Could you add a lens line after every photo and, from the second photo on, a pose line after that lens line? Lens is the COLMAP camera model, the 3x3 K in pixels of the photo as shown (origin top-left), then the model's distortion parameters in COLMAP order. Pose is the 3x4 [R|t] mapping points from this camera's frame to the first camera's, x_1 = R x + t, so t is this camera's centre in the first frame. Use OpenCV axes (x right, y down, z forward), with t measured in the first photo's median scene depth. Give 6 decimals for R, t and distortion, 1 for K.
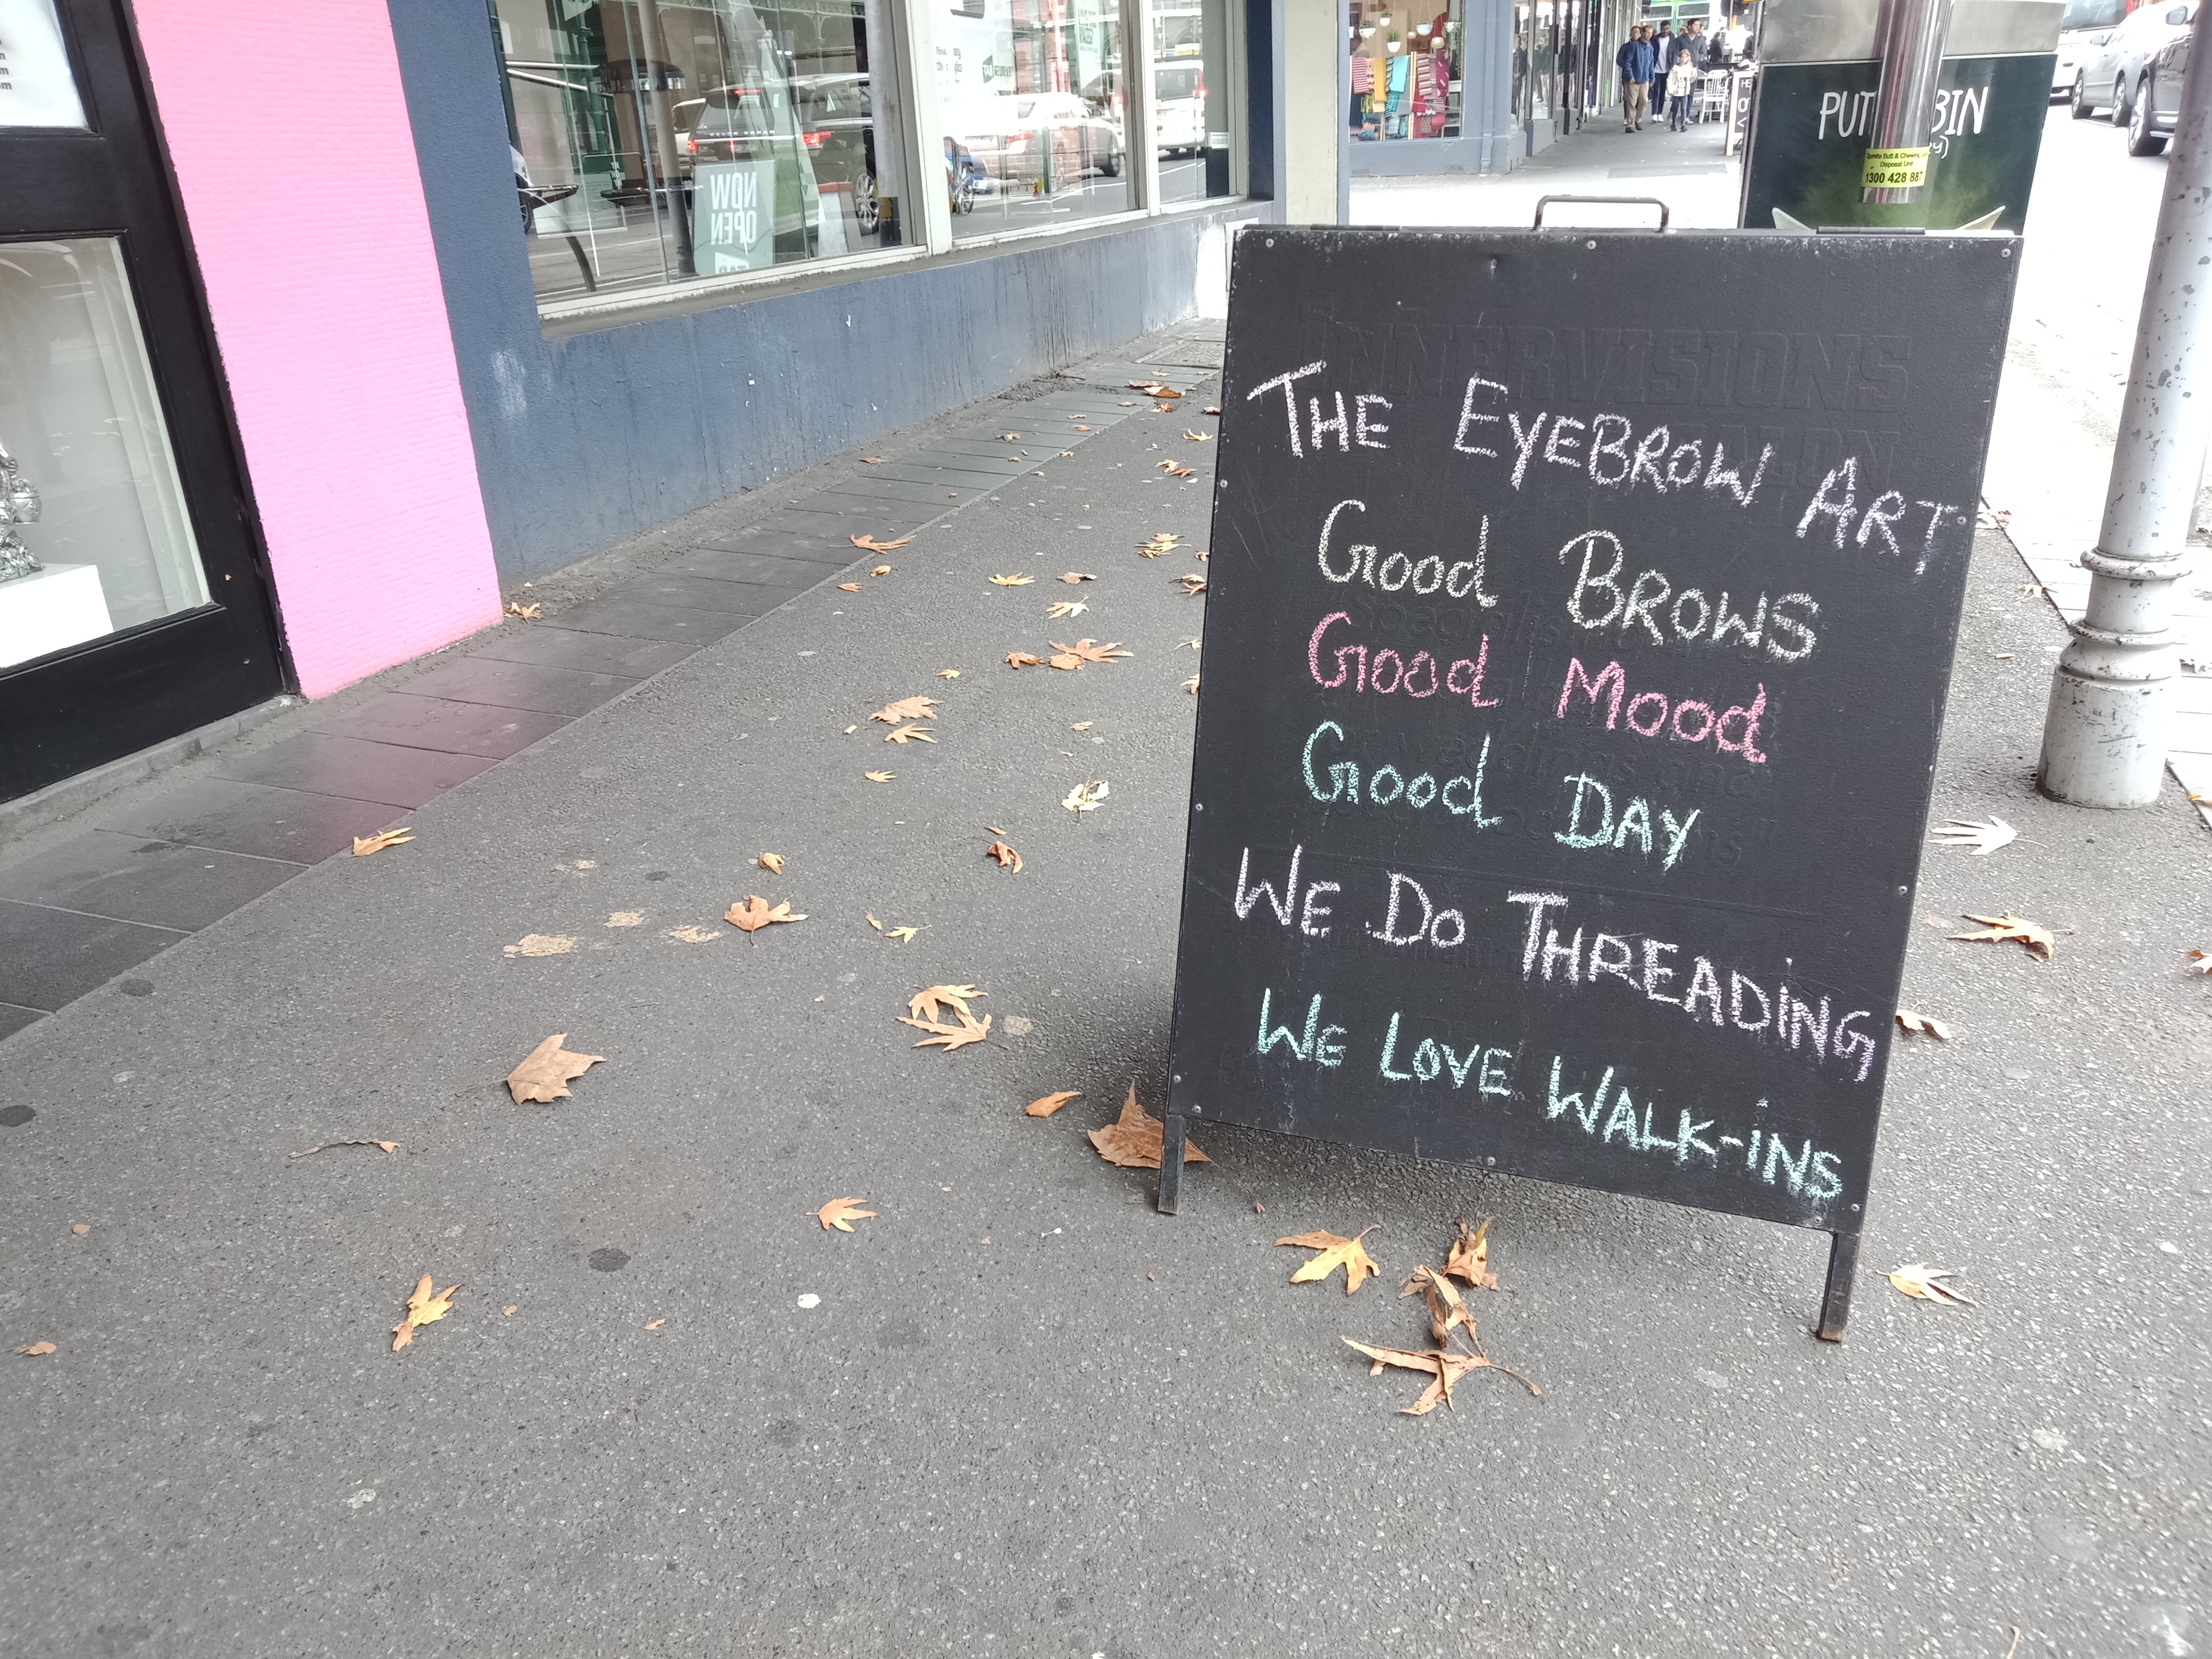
lens RADIAL K [[1632.0, 0, 1088.9], [0, 1632.0, 810.7], [0, 0, 1]] dist [0.036568, -0.021667]
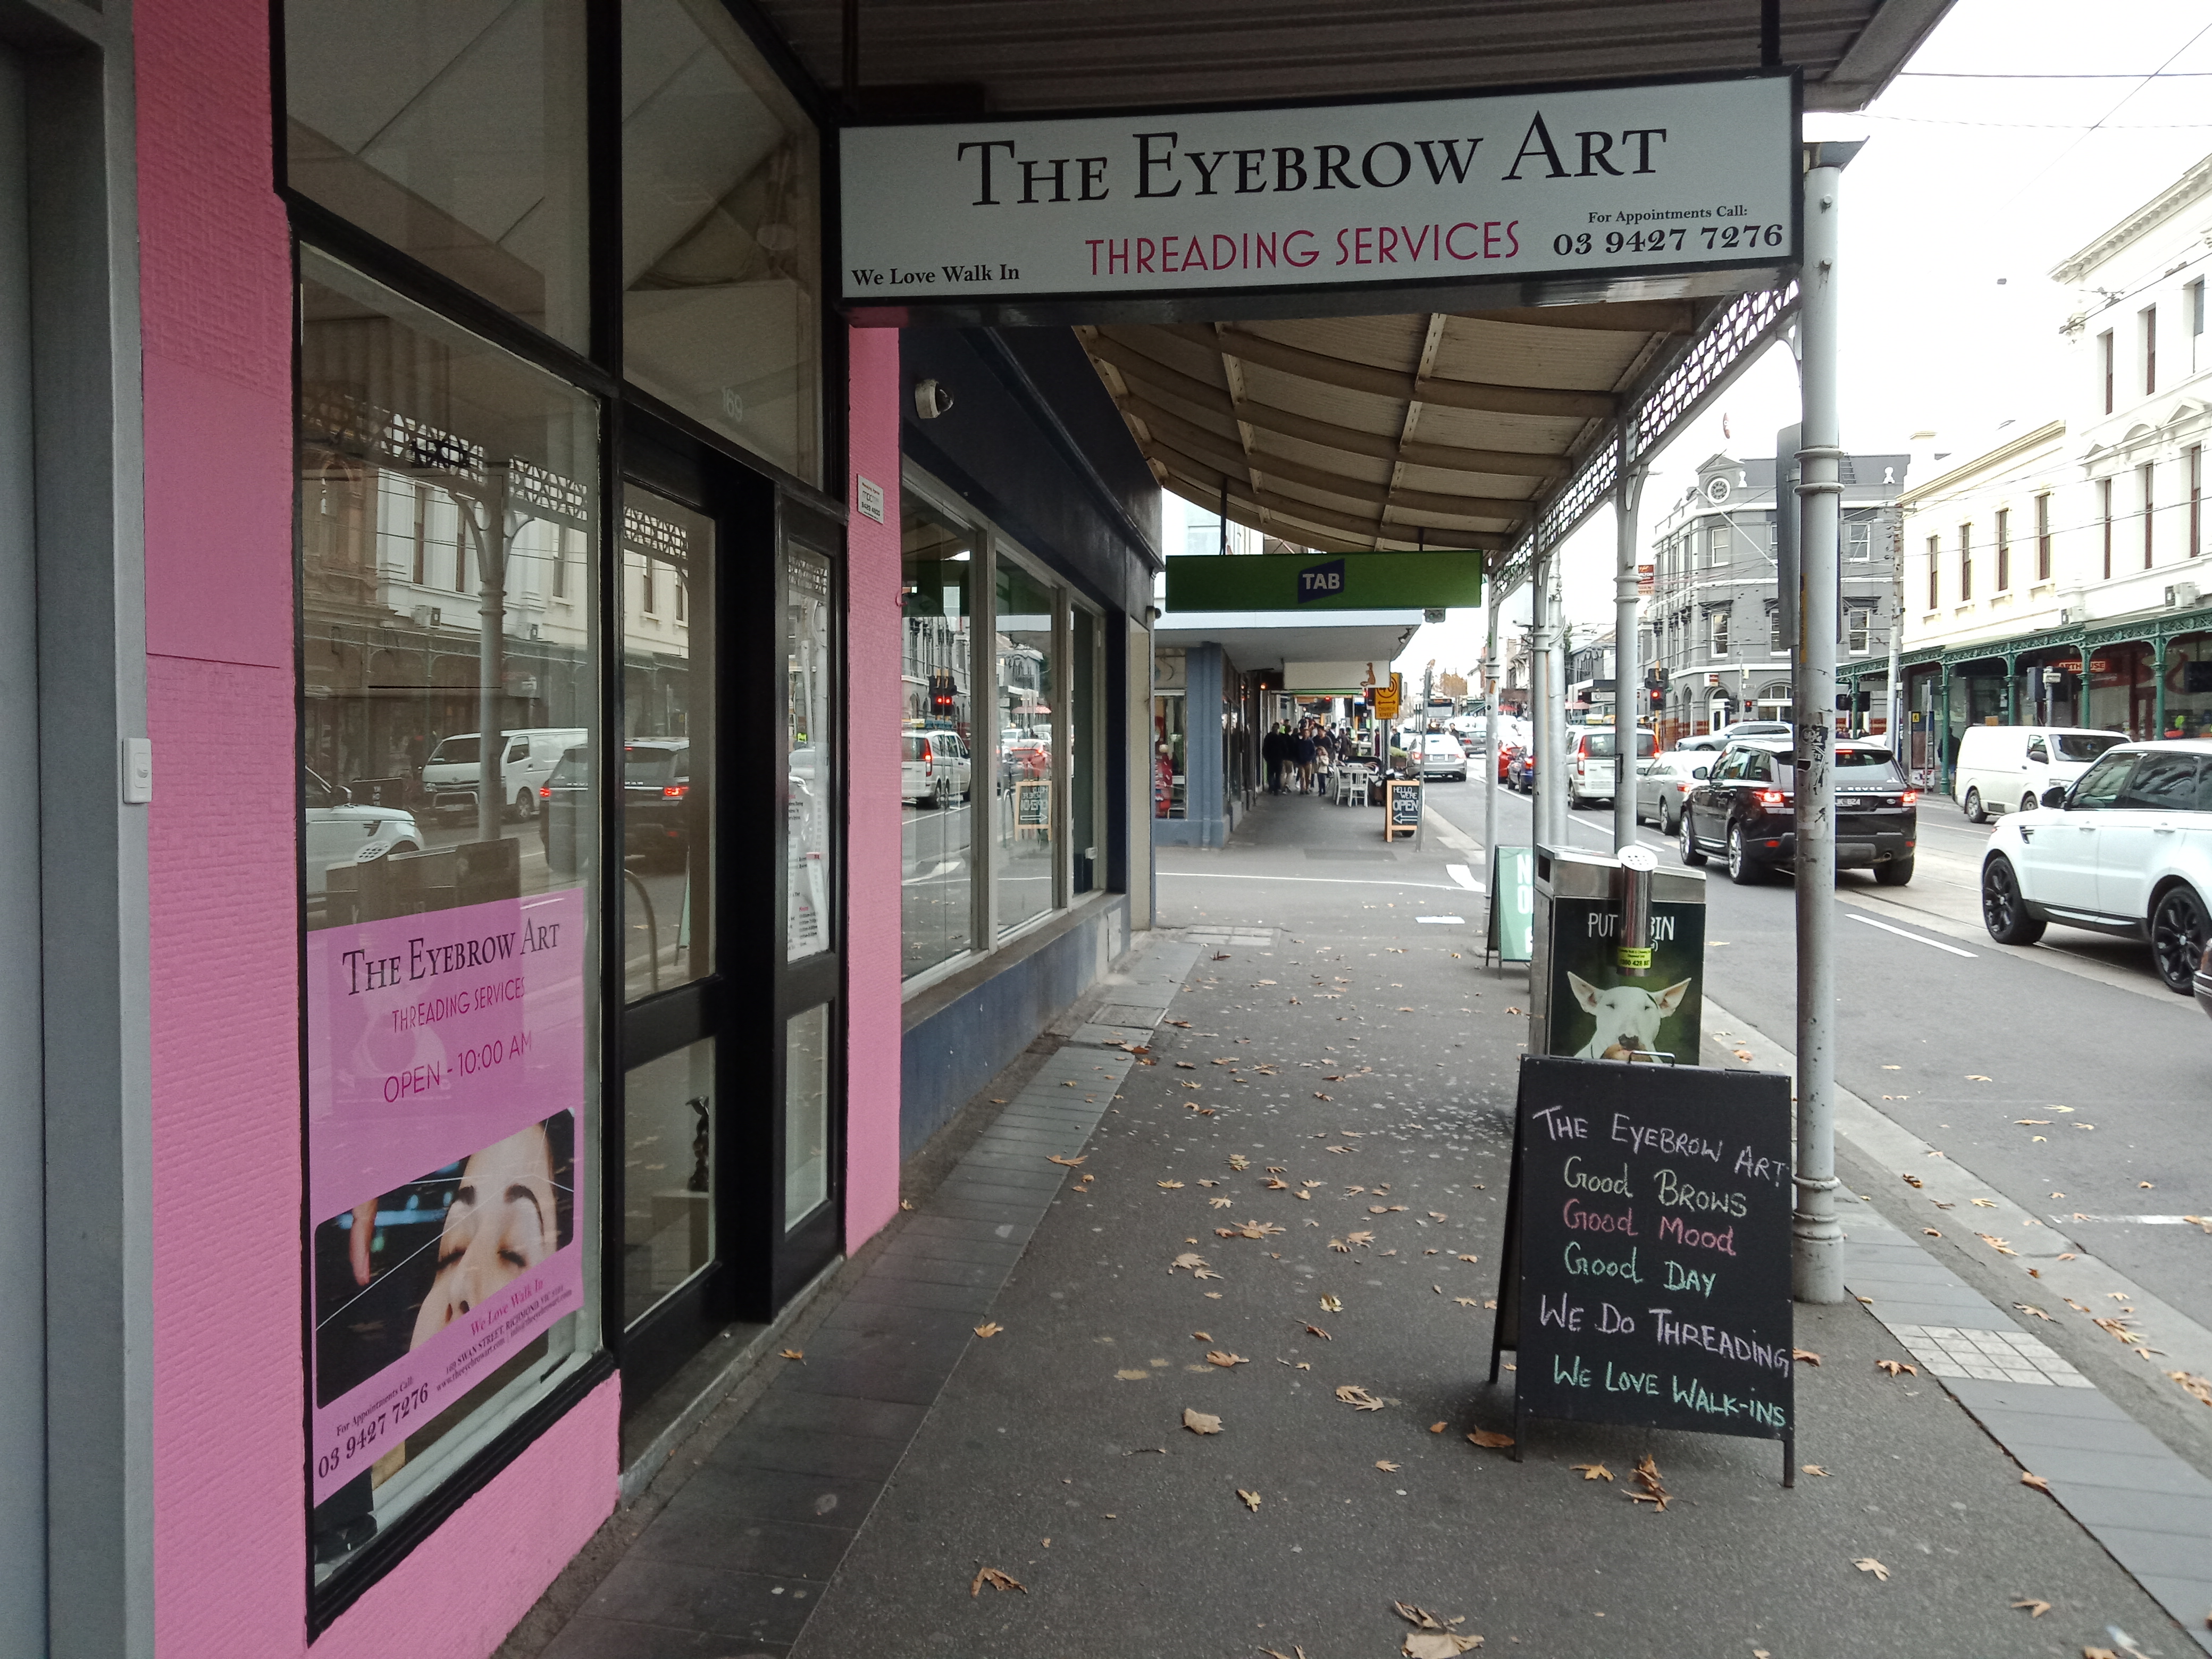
lens RADIAL K [[1632.0, 0, 1119.2], [0, 1632.0, 816.1], [0, 0, 1]] dist [0.036568, -0.021667]
pose [[0.976783, 0.051279, 0.208004, -1.157427], [0.025940, 0.935477, -0.352435, 0.216242], [-0.212655, 0.349648, 0.912427, -1.490079]]
